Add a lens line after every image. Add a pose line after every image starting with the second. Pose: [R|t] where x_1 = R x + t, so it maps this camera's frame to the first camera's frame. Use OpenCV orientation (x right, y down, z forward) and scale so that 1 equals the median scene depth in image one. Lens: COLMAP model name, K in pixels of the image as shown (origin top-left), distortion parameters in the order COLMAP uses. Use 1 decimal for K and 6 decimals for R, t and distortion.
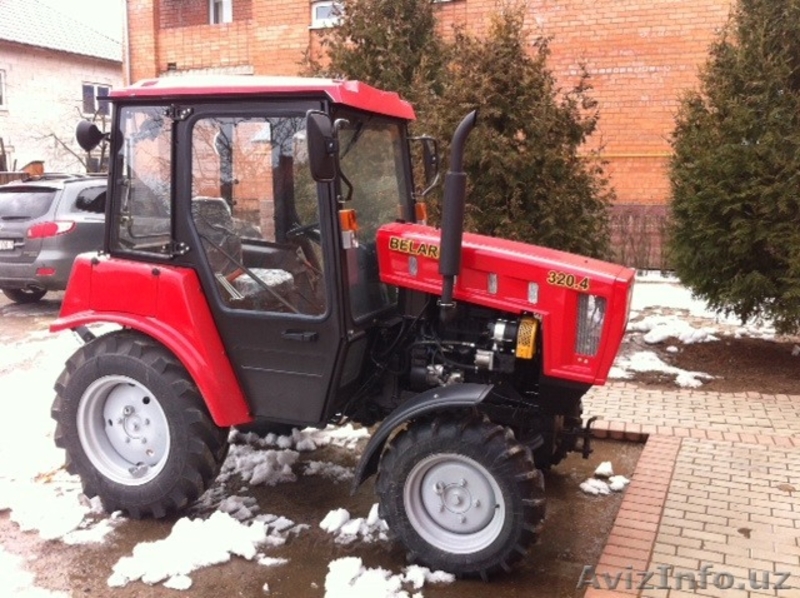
lens RADIAL K [[758.9, 0, 400.0], [0, 758.9, 299.0], [0, 0, 1]] dist [0.106466, -0.321139]
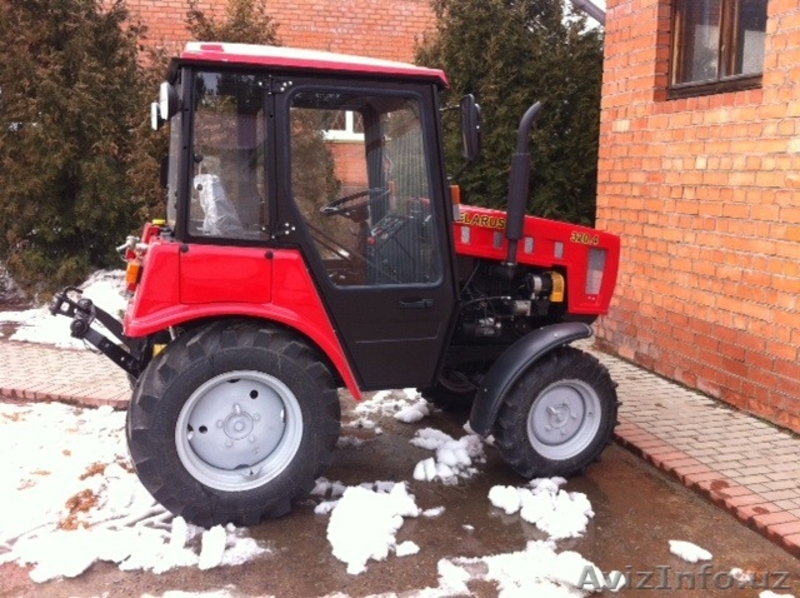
lens RADIAL K [[758.9, 0, 400.0], [0, 758.9, 299.0], [0, 0, 1]] dist [0.106466, -0.321139]
pose [[0.768861, -0.102283, 0.631182, -0.805846], [0.089492, 0.994620, 0.052166, -0.015949], [-0.633122, 0.016378, 0.773879, 0.180041]]
